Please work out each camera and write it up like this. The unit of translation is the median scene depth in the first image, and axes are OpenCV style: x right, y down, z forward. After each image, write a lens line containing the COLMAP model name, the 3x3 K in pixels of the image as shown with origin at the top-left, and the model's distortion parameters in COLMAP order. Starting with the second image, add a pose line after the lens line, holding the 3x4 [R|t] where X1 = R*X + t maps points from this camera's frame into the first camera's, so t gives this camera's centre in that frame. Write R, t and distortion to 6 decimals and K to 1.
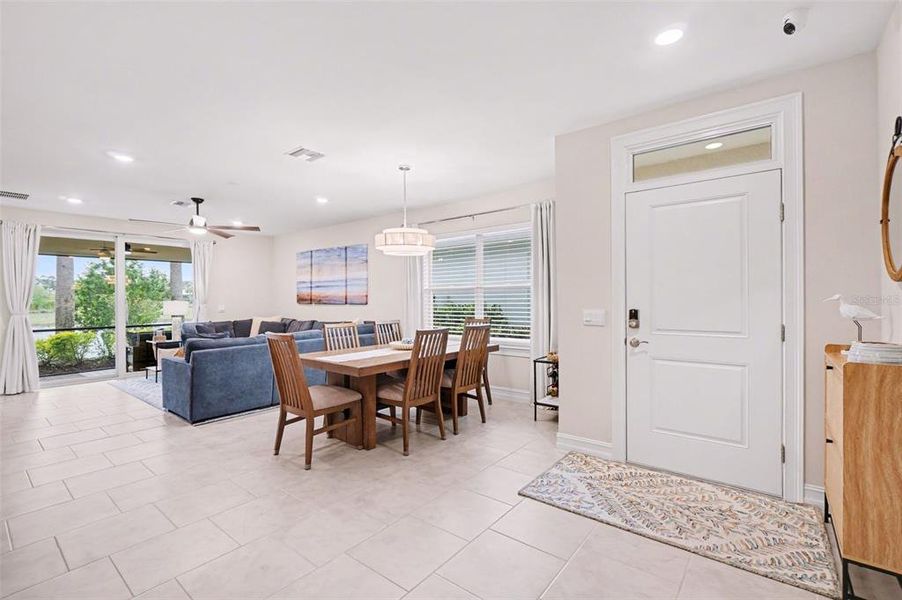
lens RADIAL K [[406.0, 0, 451.0], [0, 406.0, 300.0], [0, 0, 1]] dist [0.001427, 0.000190]
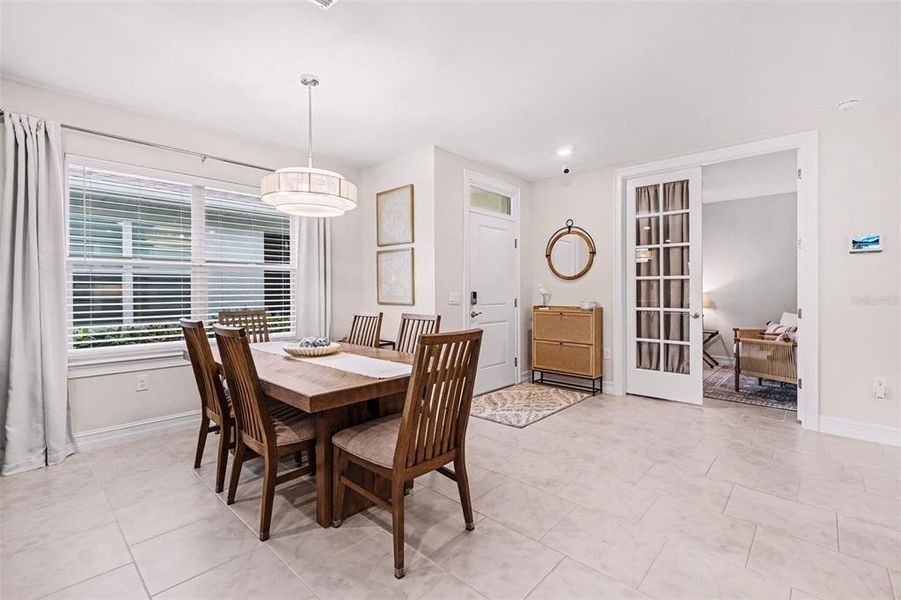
lens RADIAL K [[402.6, 0, 450.2], [0, 402.6, 296.7], [0, 0, 1]] dist [-0.000634, -0.000138]
pose [[0.070249, -0.009444, 0.997485, -0.610964], [0.000700, 0.999955, 0.009419, 0.016230], [-0.997529, 0.000037, 0.070252, 0.594616]]
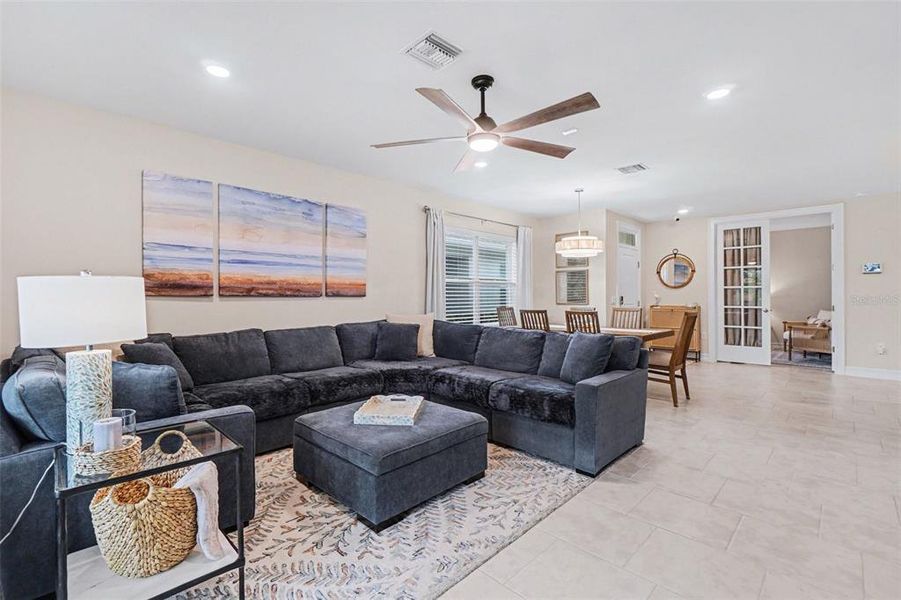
lens RADIAL K [[398.5, 0, 446.3], [0, 398.5, 299.5], [0, 0, 1]] dist [-0.000020, -0.000679]
pose [[0.114056, -0.003249, 0.993469, -1.195828], [0.002868, 0.999992, 0.002941, 0.019321], [-0.993470, 0.002514, 0.114064, 1.059666]]
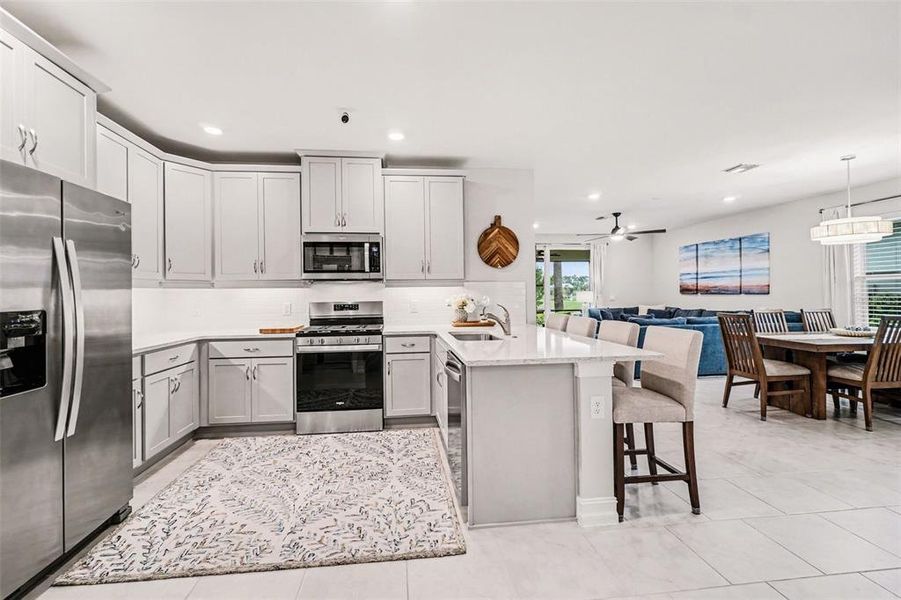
lens RADIAL K [[412.2, 0, 445.6], [0, 412.2, 293.3], [0, 0, 1]] dist [0.002505, 0.000317]
pose [[0.718193, -0.001361, -0.695843, -0.099466], [0.002950, 0.999995, 0.001088, 0.007774], [0.695838, -0.002834, 0.718193, -0.370320]]
